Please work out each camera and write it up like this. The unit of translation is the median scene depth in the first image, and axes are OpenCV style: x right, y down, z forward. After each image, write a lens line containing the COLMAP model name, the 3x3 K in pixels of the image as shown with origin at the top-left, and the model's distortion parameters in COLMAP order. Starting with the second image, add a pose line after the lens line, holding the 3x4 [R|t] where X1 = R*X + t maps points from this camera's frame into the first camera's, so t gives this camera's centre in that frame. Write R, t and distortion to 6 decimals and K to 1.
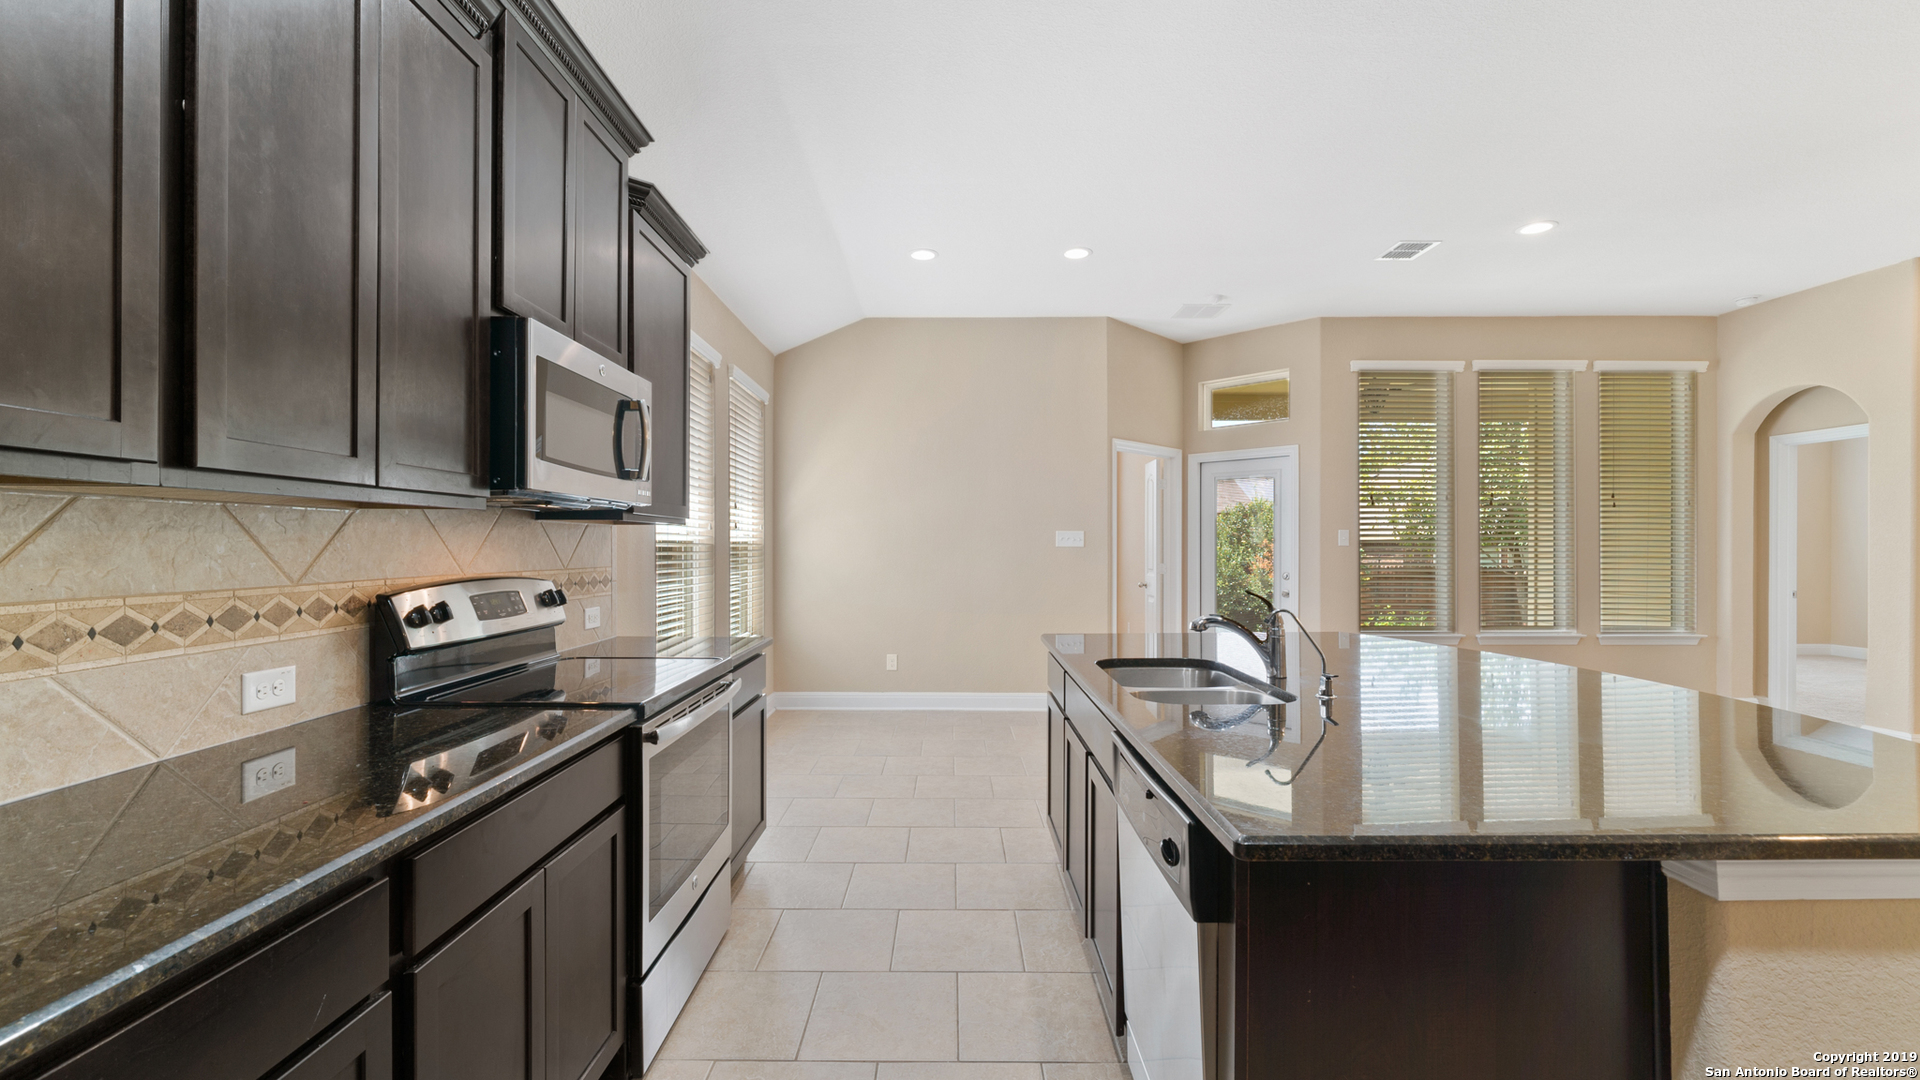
lens RADIAL K [[756.9, 0, 978.0], [0, 756.9, 544.9], [0, 0, 1]] dist [-0.002971, -0.000050]
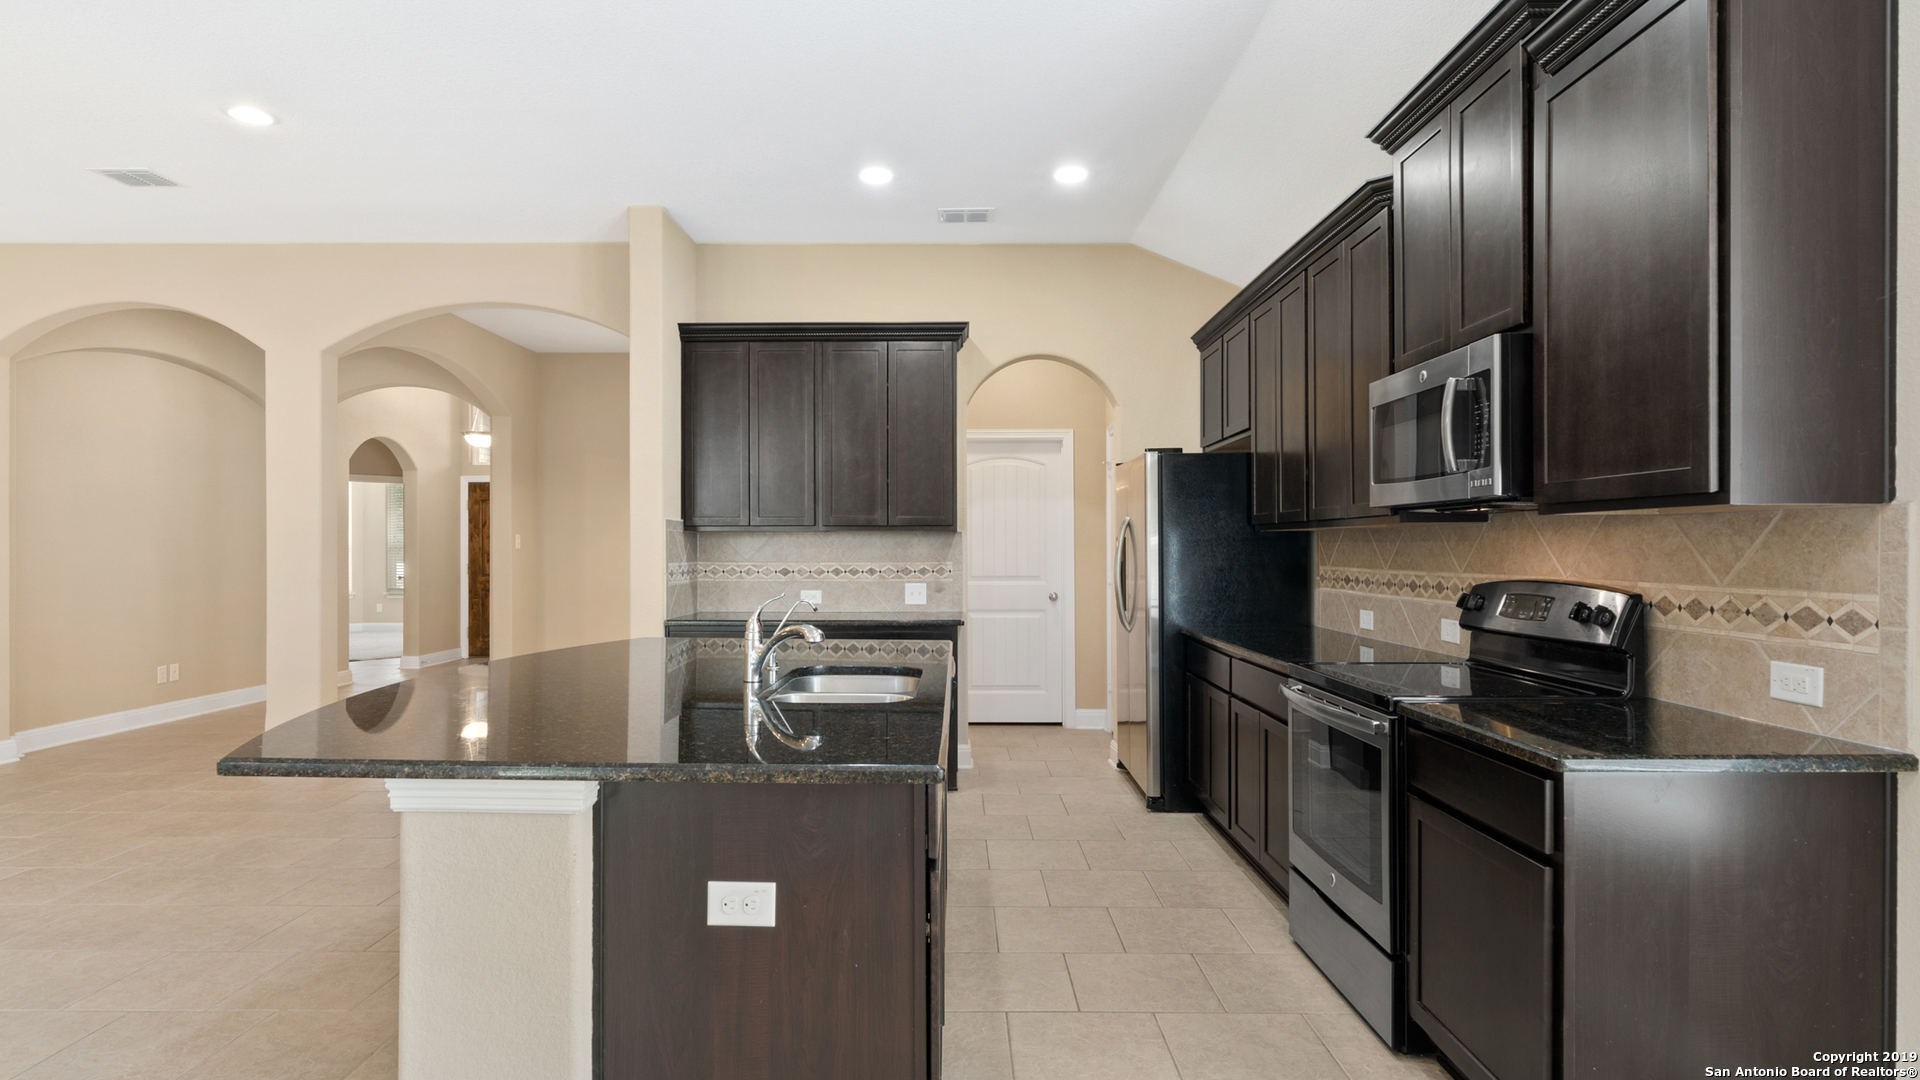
lens RADIAL K [[977.5, 0, 942.7], [0, 977.5, 553.8], [0, 0, 1]] dist [0.000515, 0.000304]
pose [[-0.999969, 0.007663, -0.001745, 0.053073], [0.007656, 0.999962, 0.004203, -0.000450], [0.001777, 0.004189, -0.999990, 0.824807]]
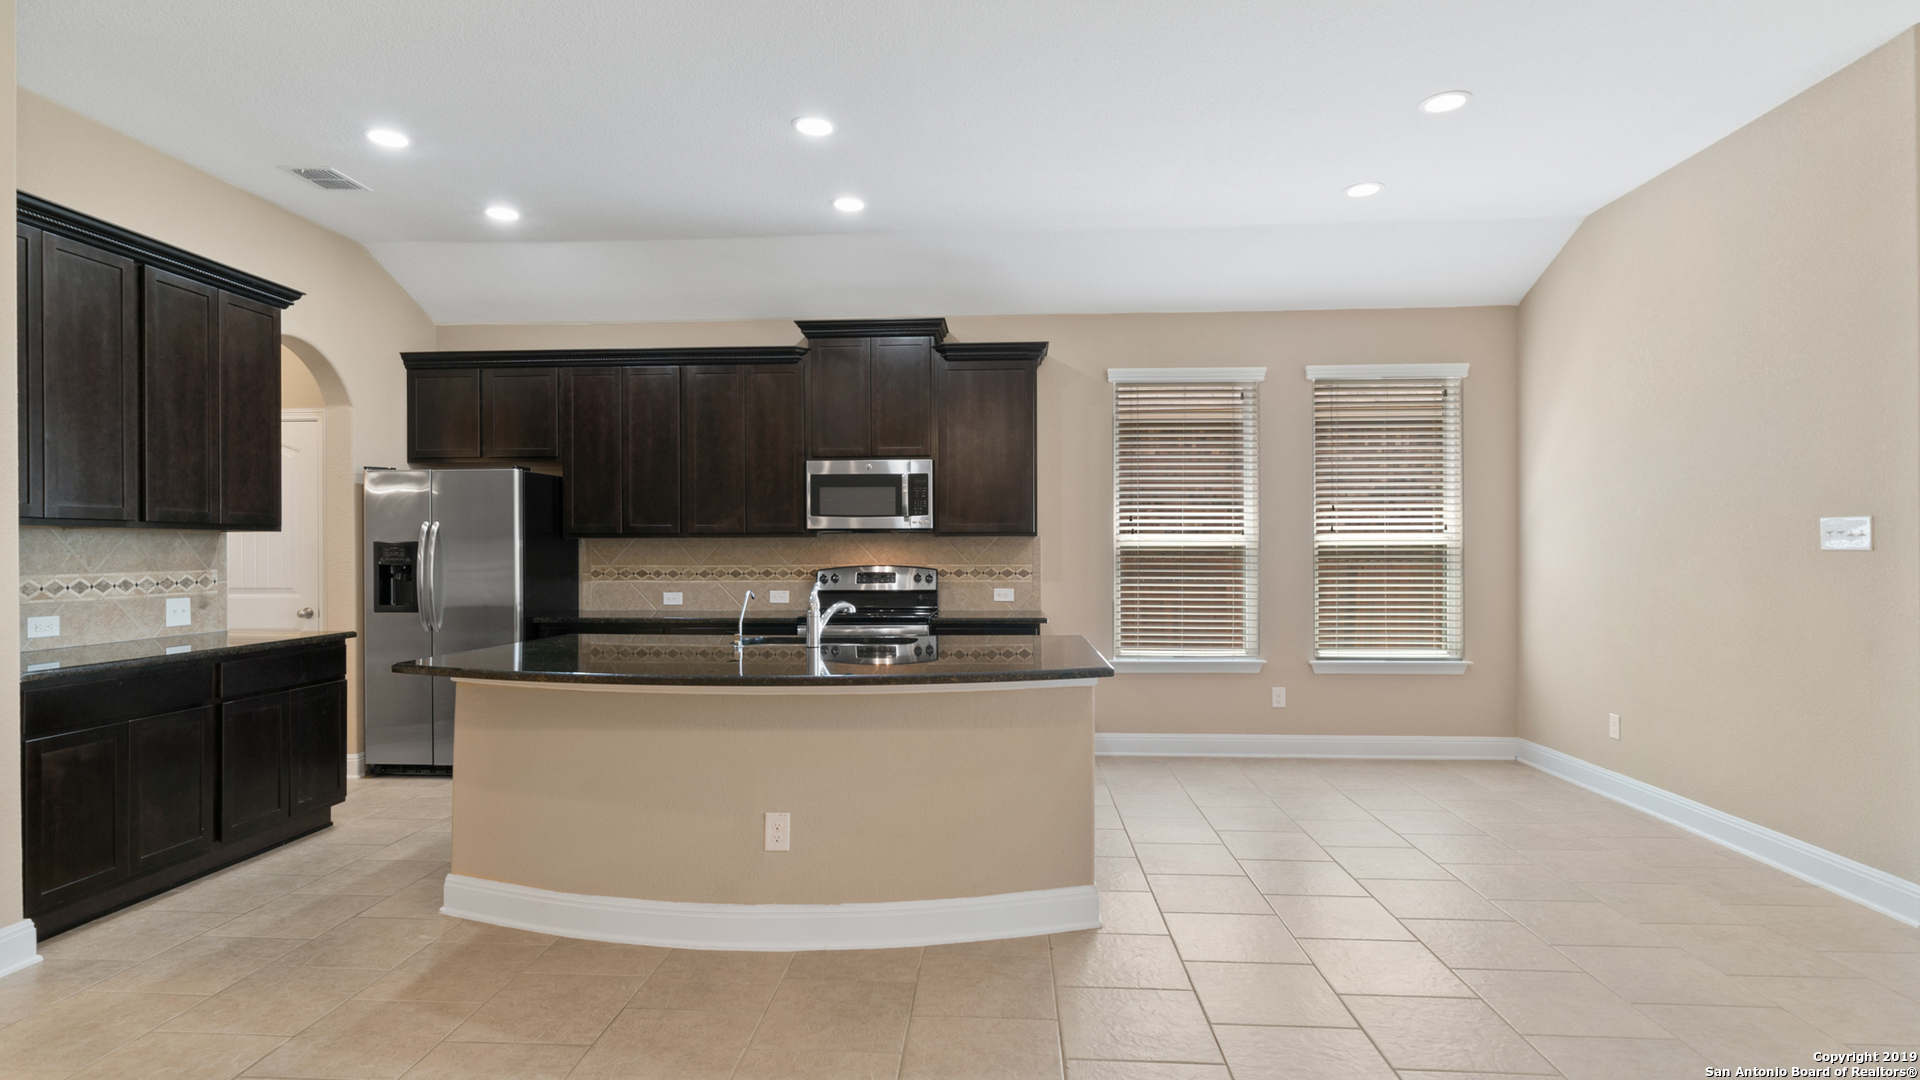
lens RADIAL K [[977.5, 0, 947.0], [0, 977.5, 543.1], [0, 0, 1]] dist [0.000515, 0.000304]
pose [[-0.051899, -0.000788, -0.998652, 0.767909], [0.005115, 0.999986, -0.001055, -0.005336], [0.998639, -0.005163, -0.051894, 0.486408]]
